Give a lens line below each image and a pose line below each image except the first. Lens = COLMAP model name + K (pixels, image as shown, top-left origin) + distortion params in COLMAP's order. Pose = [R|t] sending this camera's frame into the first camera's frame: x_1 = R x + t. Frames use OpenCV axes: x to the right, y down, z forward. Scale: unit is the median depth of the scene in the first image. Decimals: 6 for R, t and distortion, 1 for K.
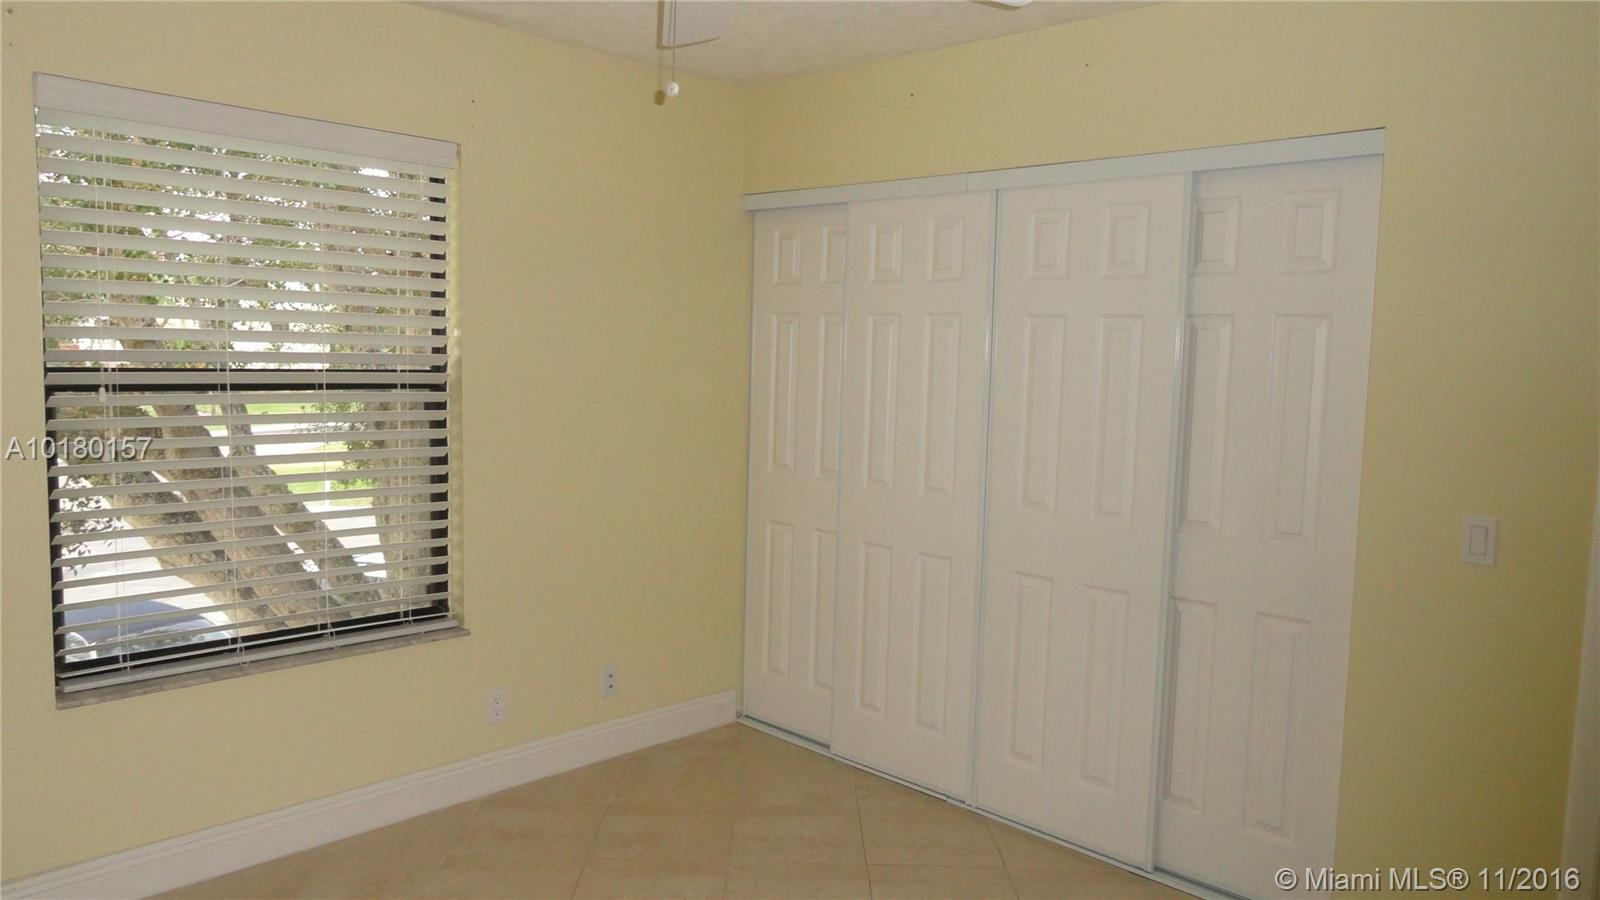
lens RADIAL K [[1132.0, 0, 800.0], [0, 1132.0, 450.0], [0, 0, 1]] dist [0.000536, 0.005526]
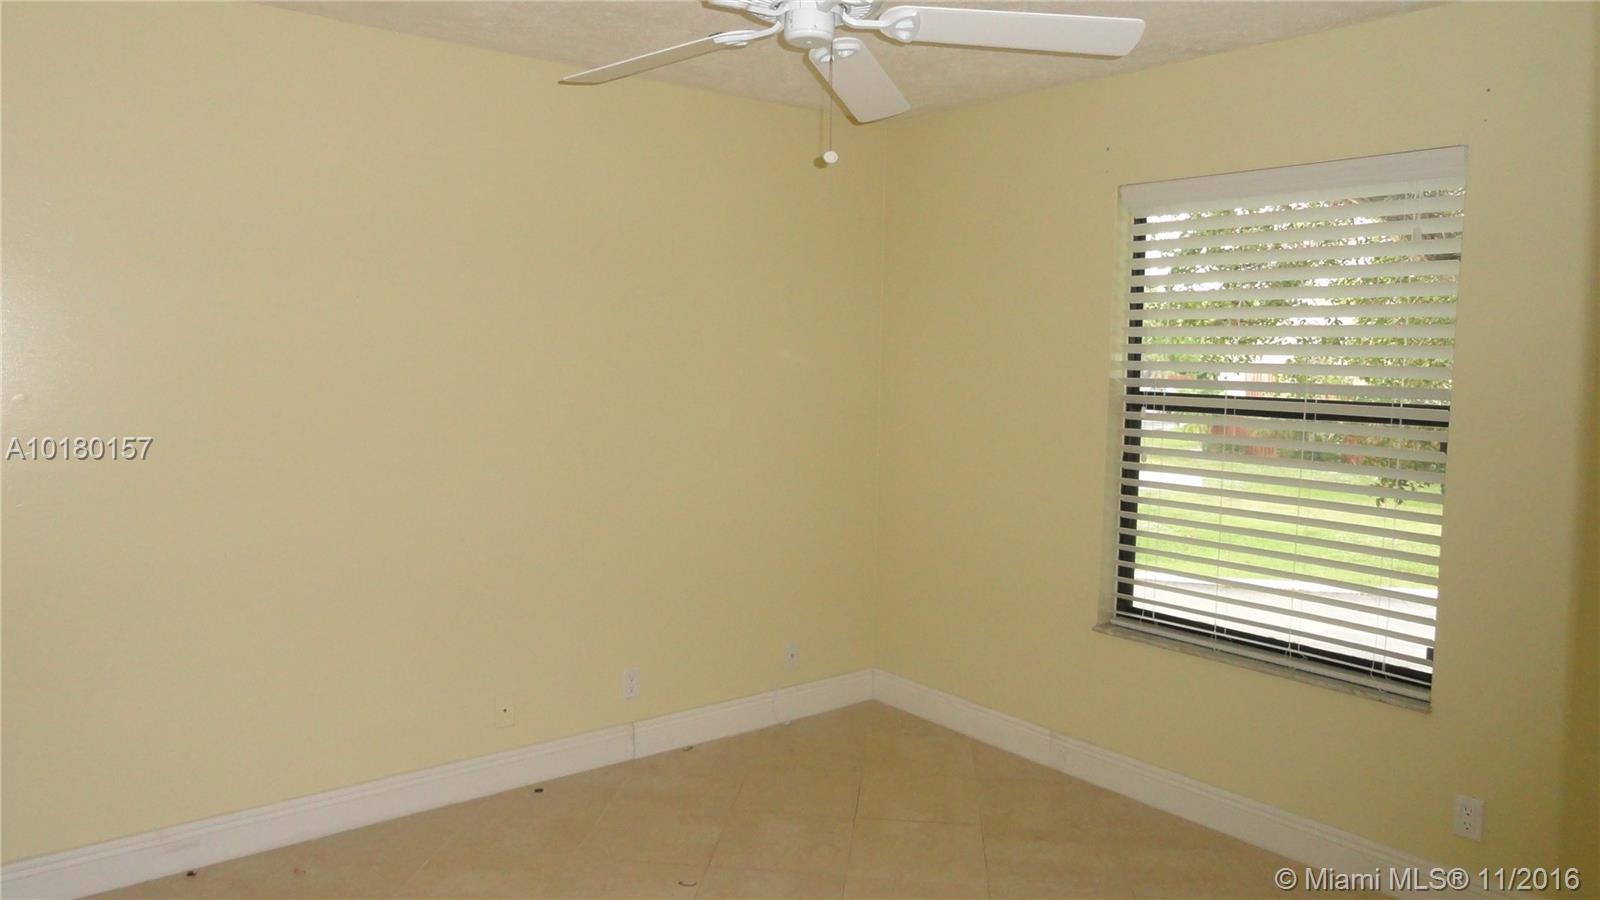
lens RADIAL K [[1132.0, 0, 800.0], [0, 1132.0, 450.0], [0, 0, 1]] dist [0.000536, 0.005526]
pose [[-0.129393, 0.053099, -0.990171, 0.643990], [-0.118717, 0.990553, 0.068633, -0.039419], [0.984461, 0.126431, -0.121867, 0.645594]]
